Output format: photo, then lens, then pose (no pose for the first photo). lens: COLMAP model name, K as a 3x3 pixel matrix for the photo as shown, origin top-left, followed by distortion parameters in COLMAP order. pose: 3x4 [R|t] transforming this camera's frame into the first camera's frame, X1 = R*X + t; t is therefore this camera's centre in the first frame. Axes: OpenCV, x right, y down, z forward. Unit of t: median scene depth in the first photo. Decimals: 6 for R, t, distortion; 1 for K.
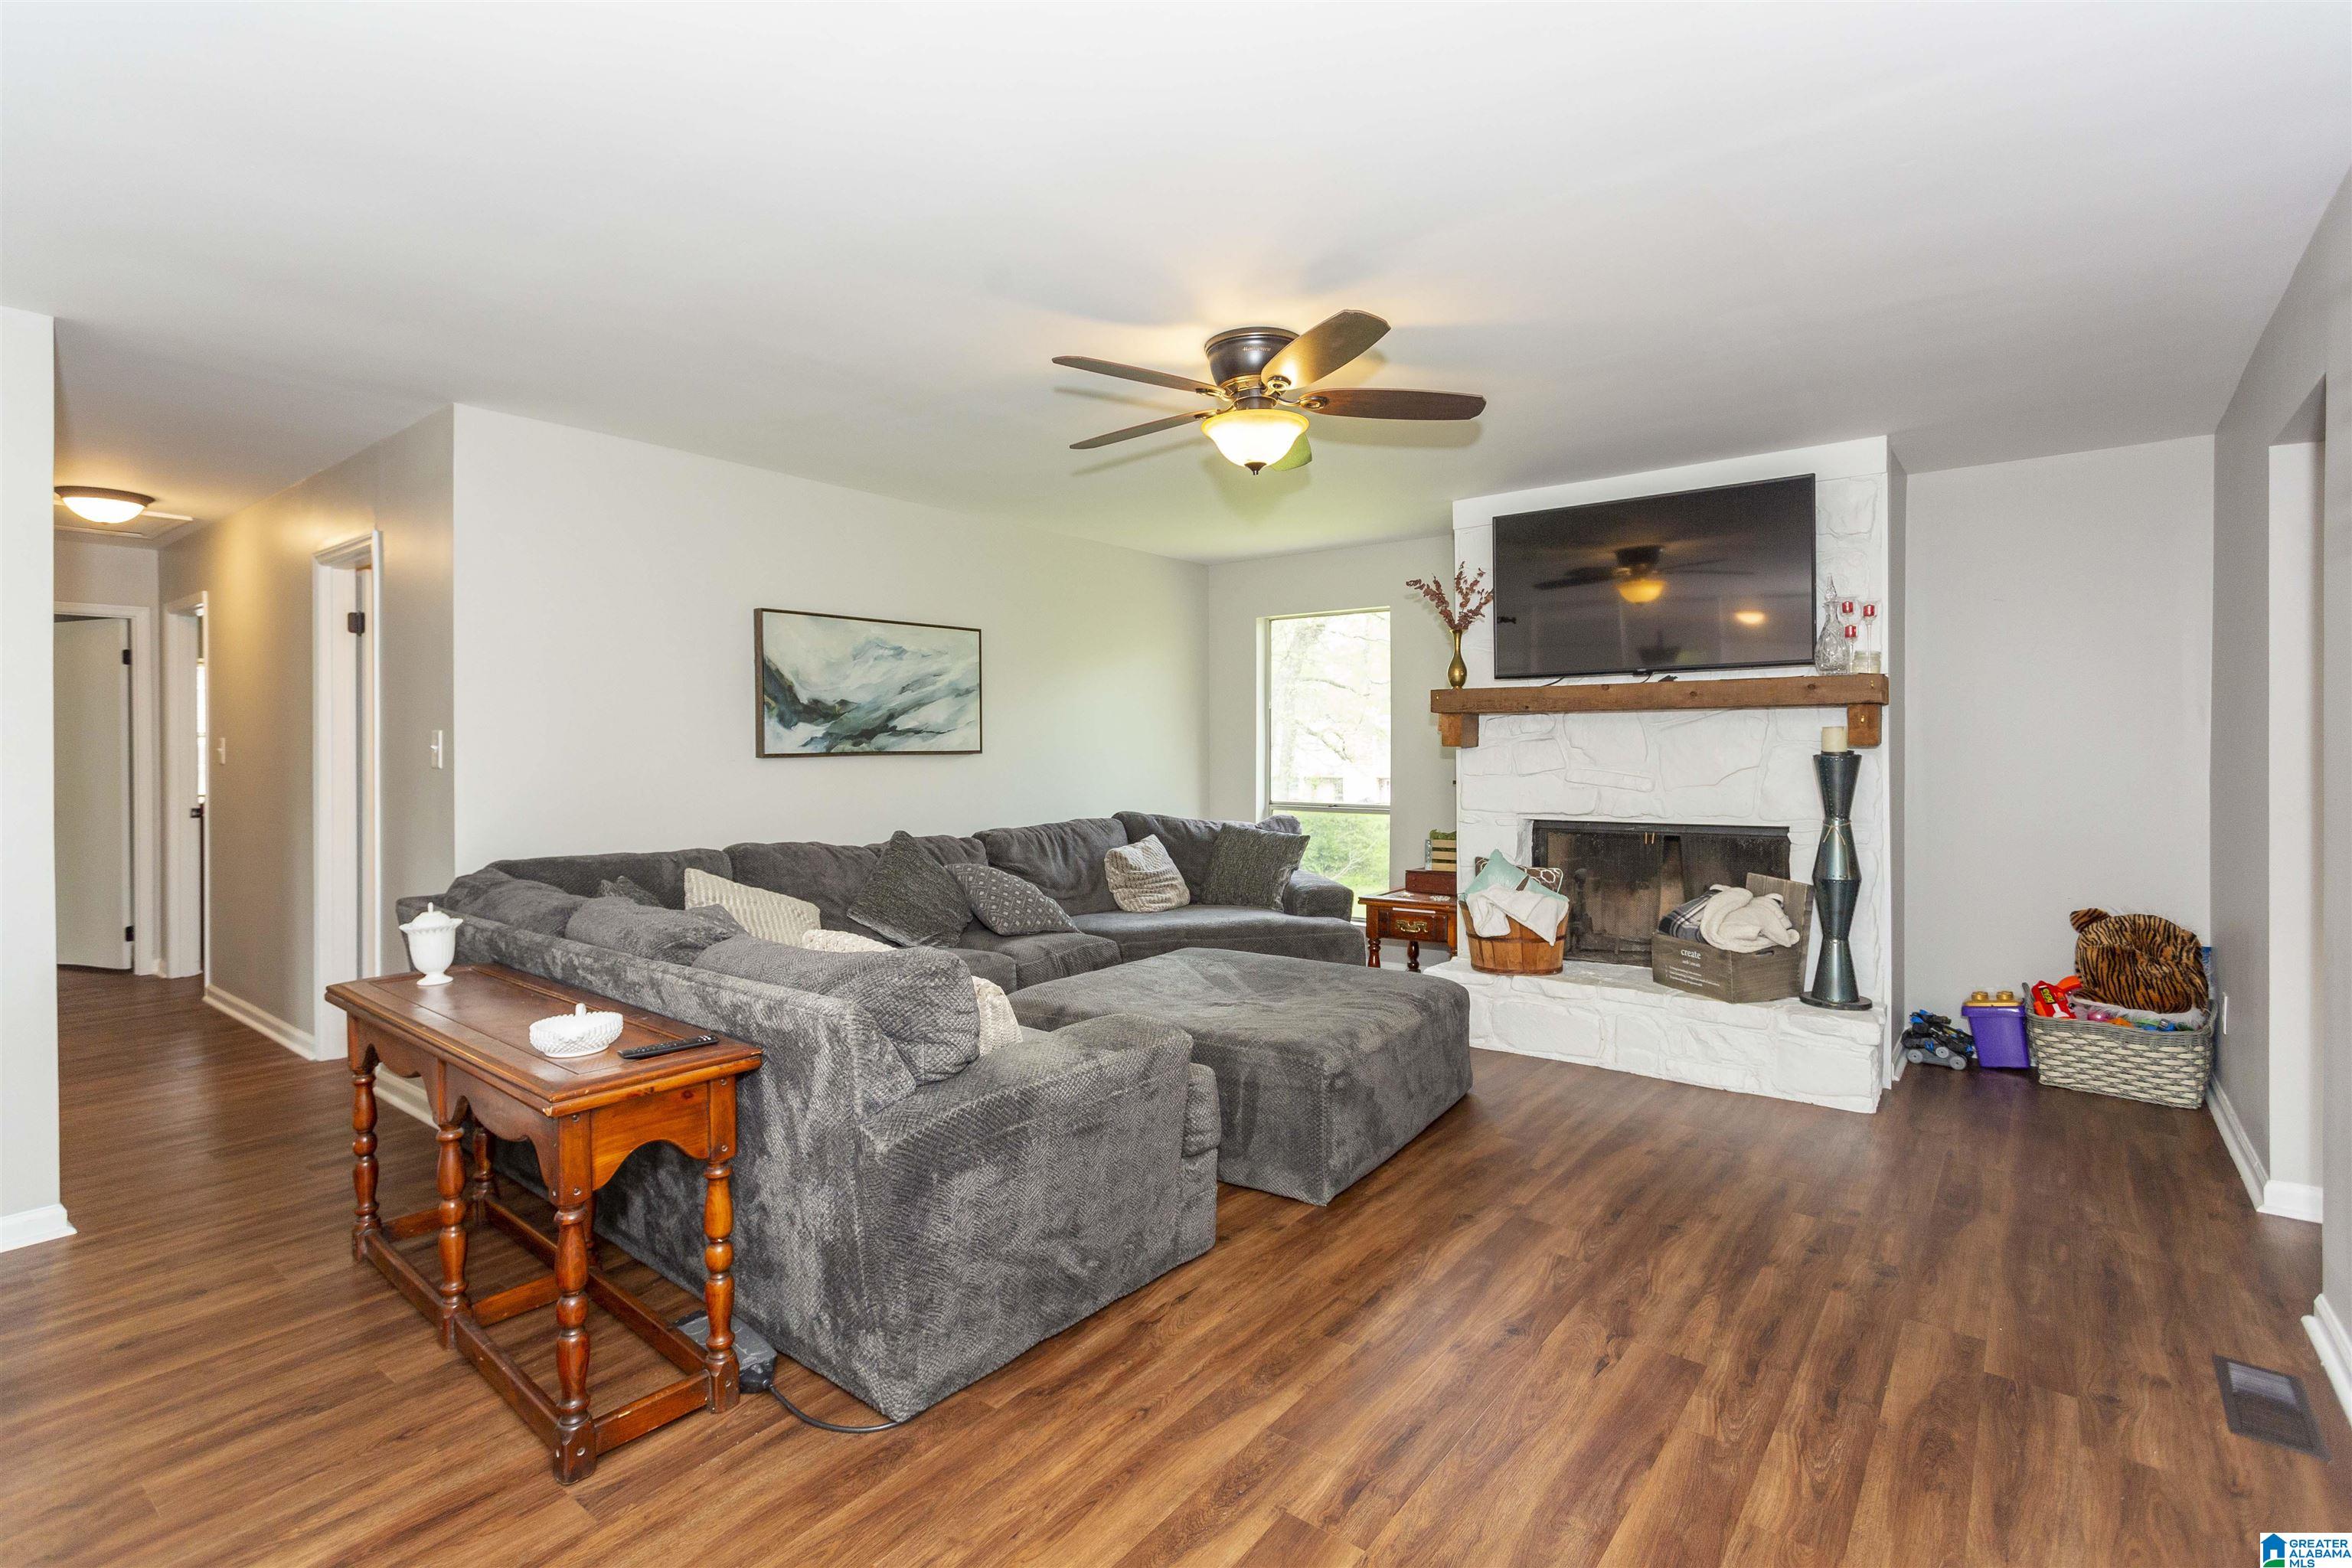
lens RADIAL K [[1119.7, 0, 1173.8], [0, 1119.7, 776.5], [0, 0, 1]] dist [-0.001261, -0.000045]
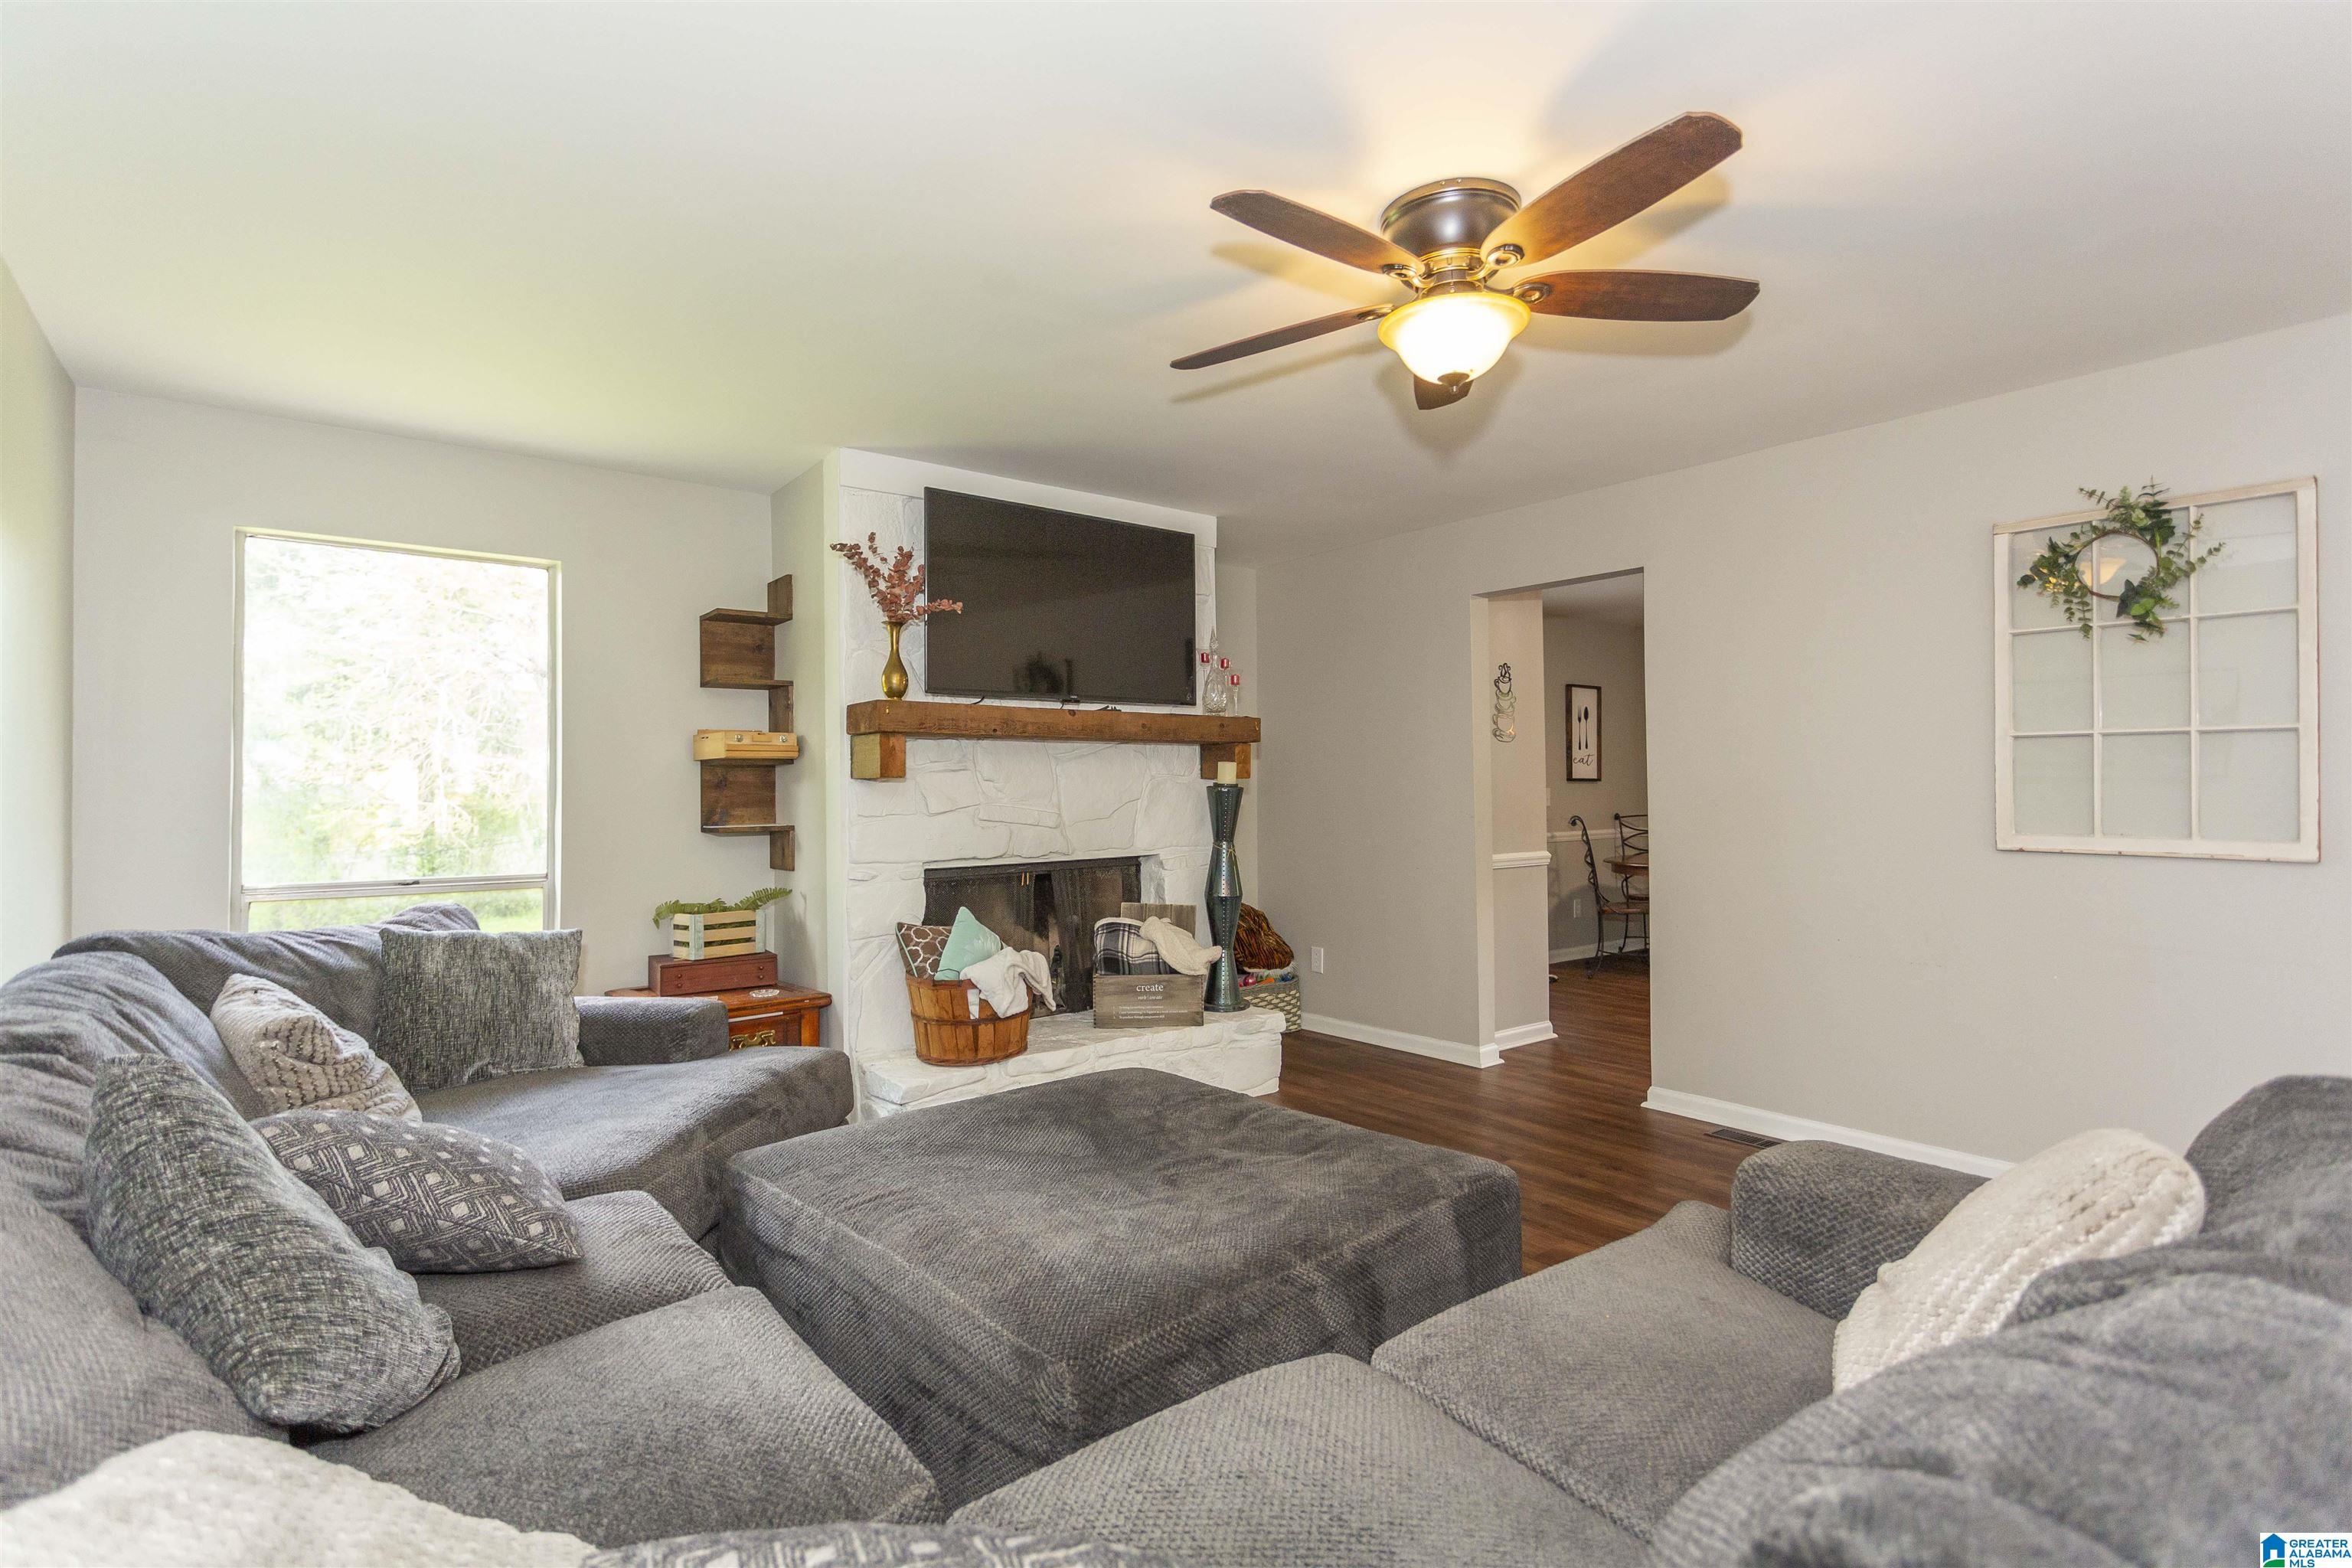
lens RADIAL K [[1119.7, 0, 1173.4], [0, 1119.7, 782.5], [0, 0, 1]] dist [-0.001261, -0.000045]
pose [[0.243436, 0.003504, 0.969911, -0.460746], [0.028109, 0.999548, -0.010666, -0.011186], [-0.969510, 0.029859, 0.243227, 0.683250]]
